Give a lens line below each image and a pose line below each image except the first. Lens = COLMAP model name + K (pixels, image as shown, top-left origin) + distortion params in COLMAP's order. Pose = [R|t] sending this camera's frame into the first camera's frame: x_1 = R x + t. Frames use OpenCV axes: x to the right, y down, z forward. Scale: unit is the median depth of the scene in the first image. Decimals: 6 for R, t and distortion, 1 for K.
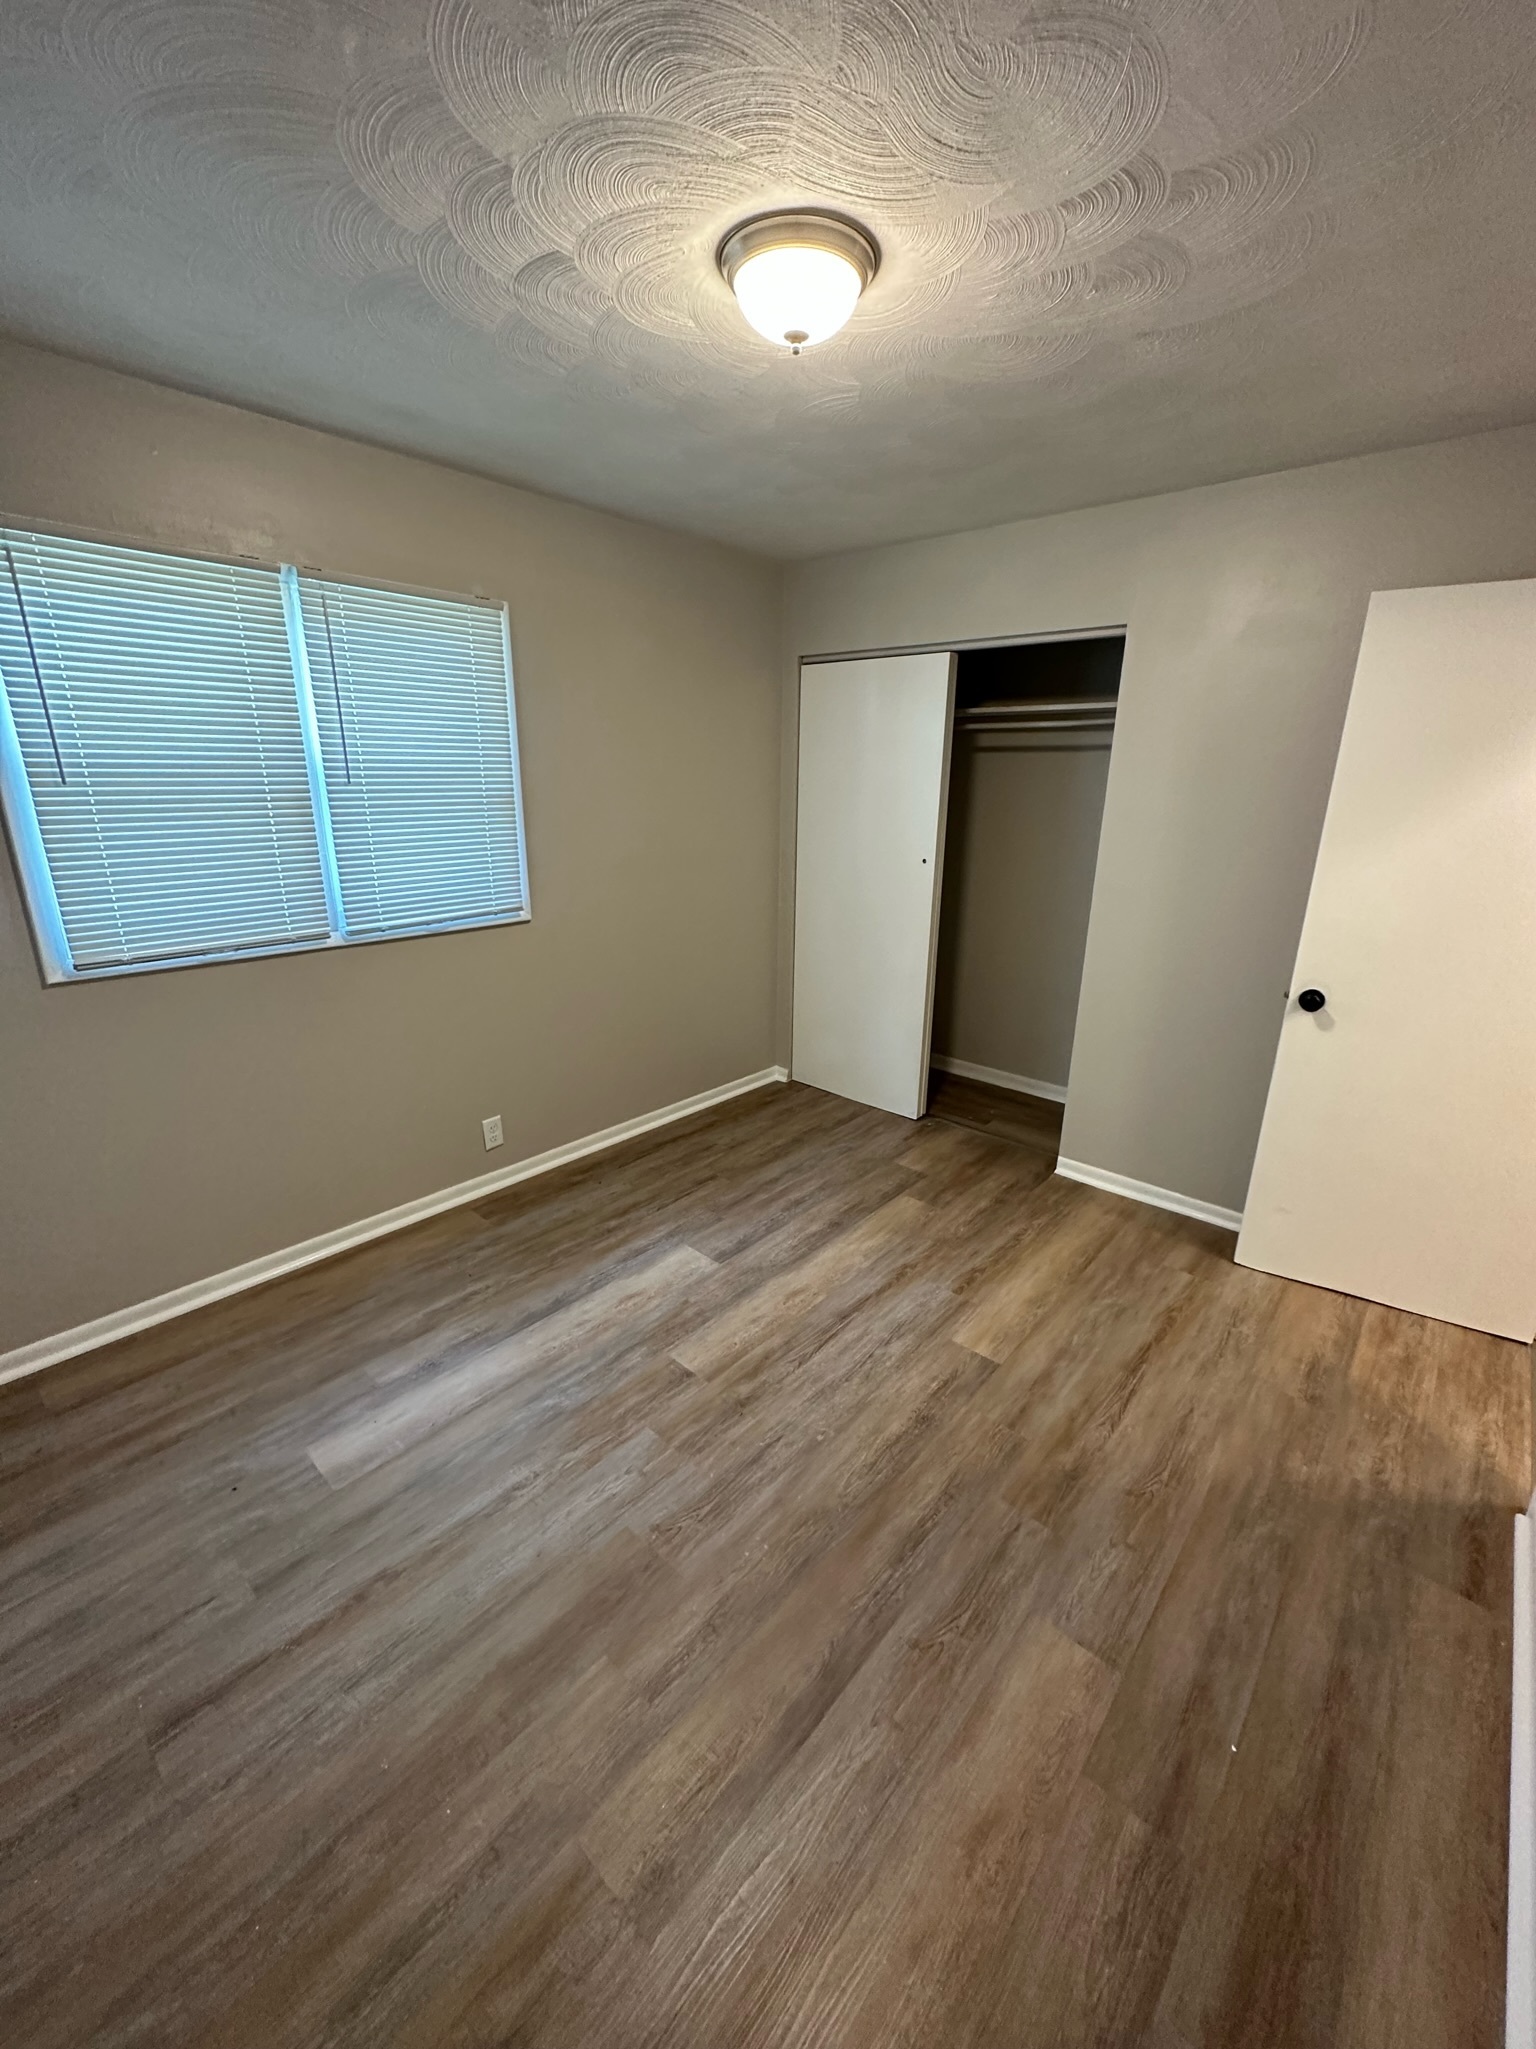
lens RADIAL K [[818.4, 0, 769.7], [0, 818.4, 1025.9], [0, 0, 1]] dist [0.002205, 0.000510]
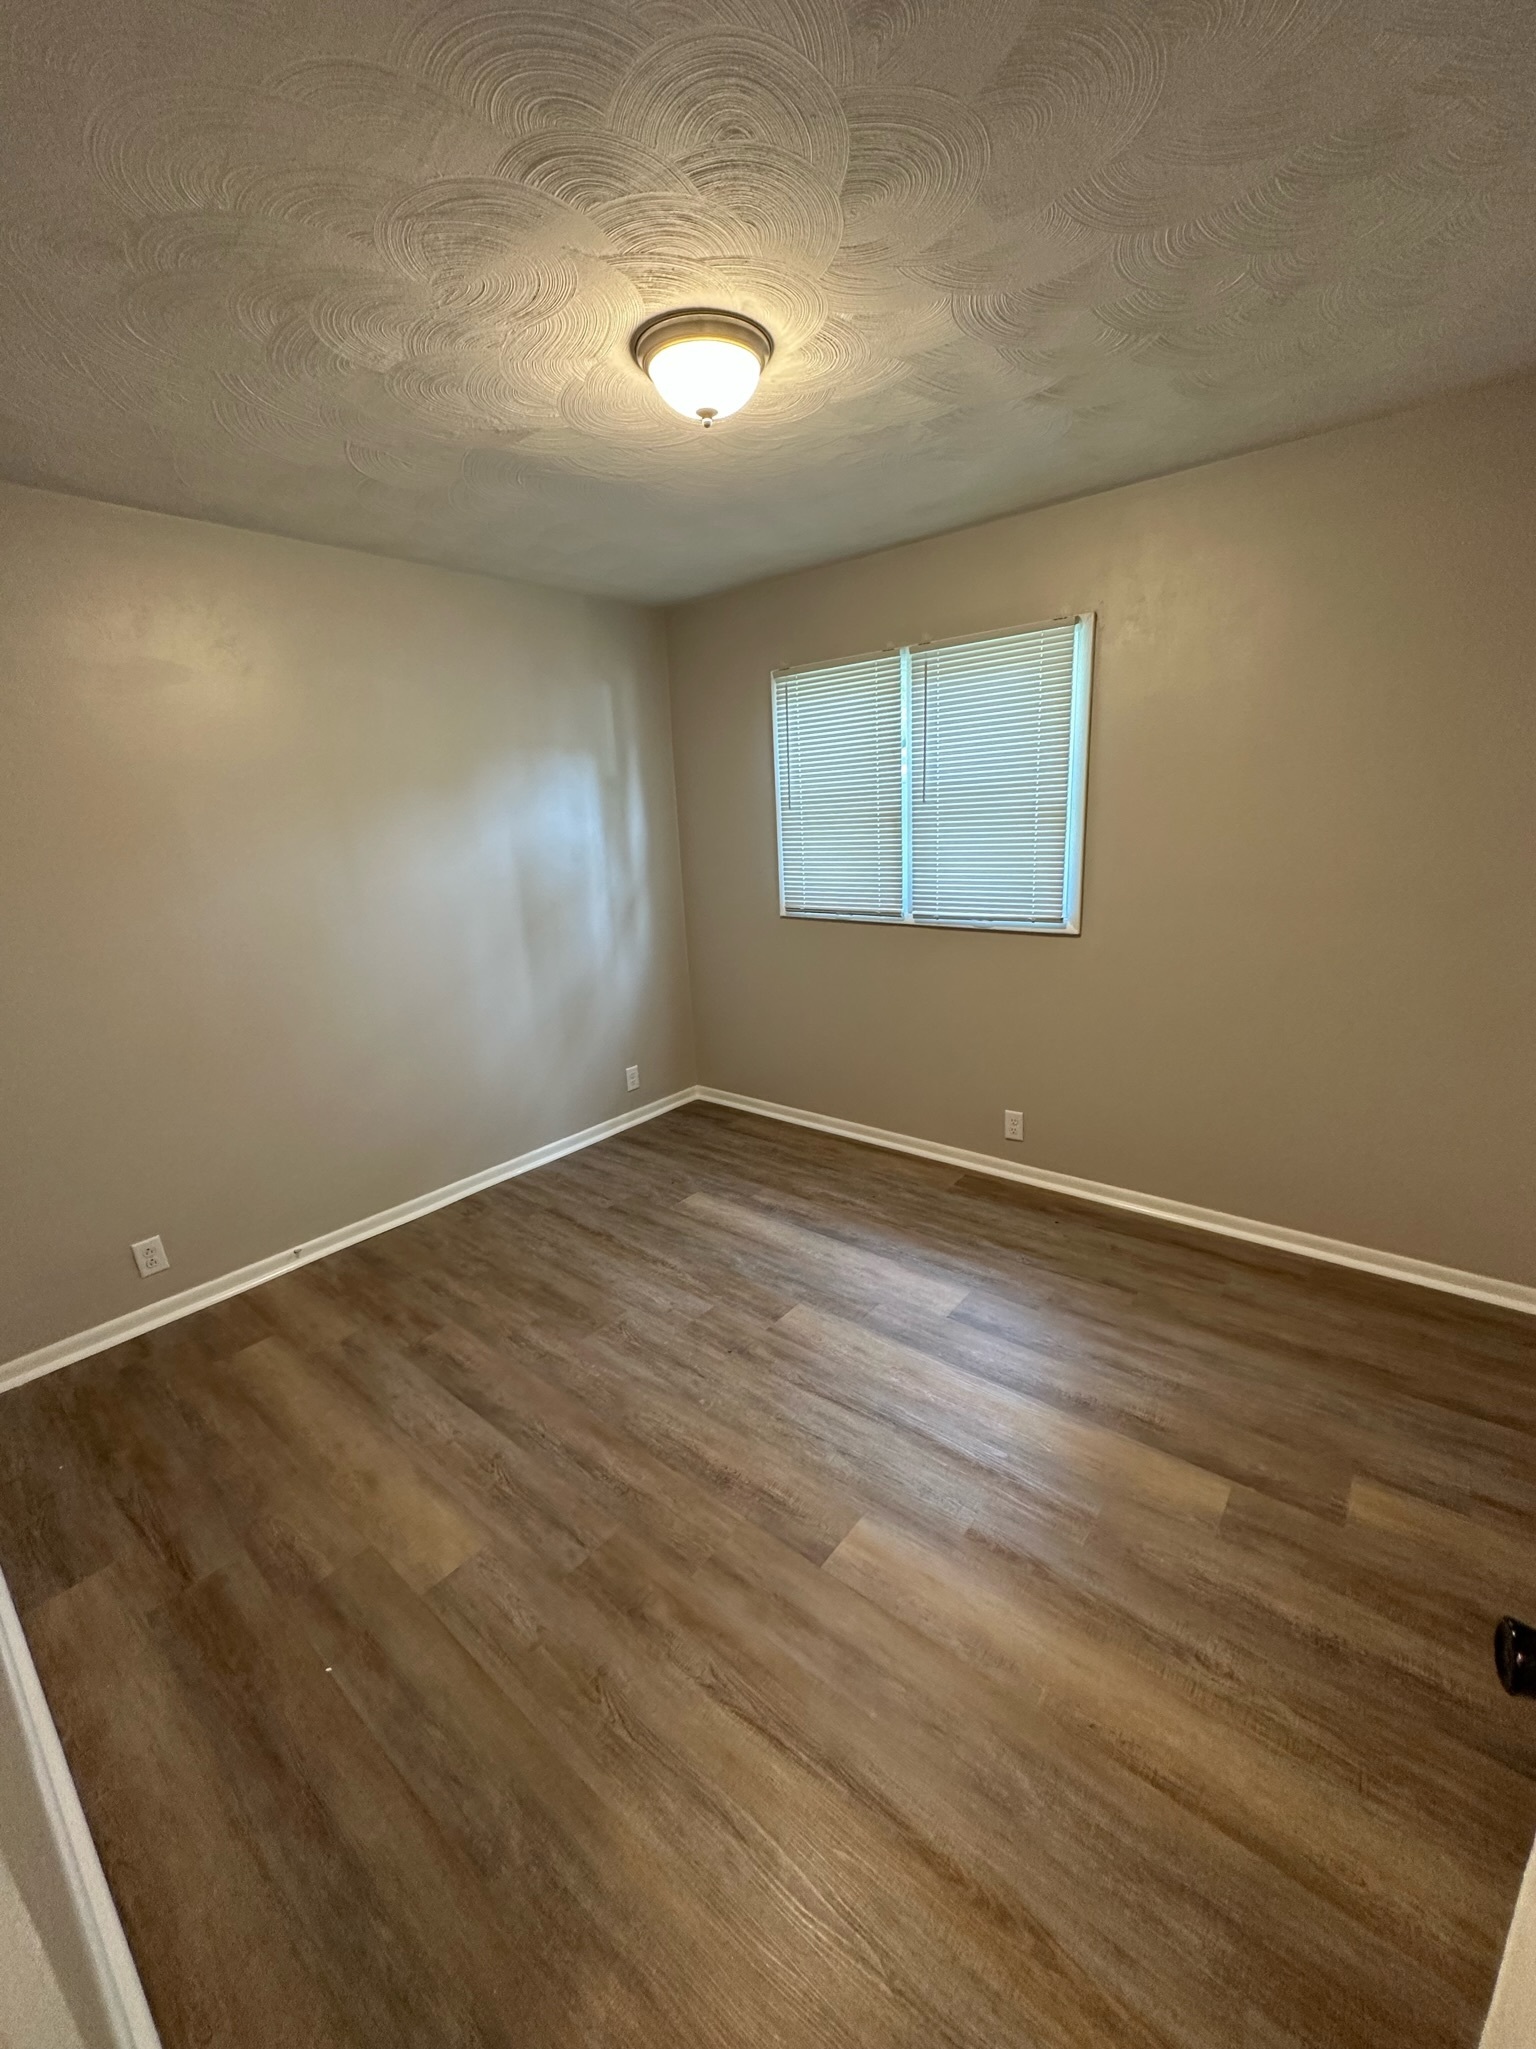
lens RADIAL K [[818.4, 0, 771.0], [0, 818.4, 1025.9], [0, 0, 1]] dist [0.002205, 0.000510]
pose [[0.037888, 0.241658, -0.969621, 0.907850], [-0.250349, 0.941669, 0.224909, -0.211233], [0.967414, 0.234222, 0.096177, 0.792011]]
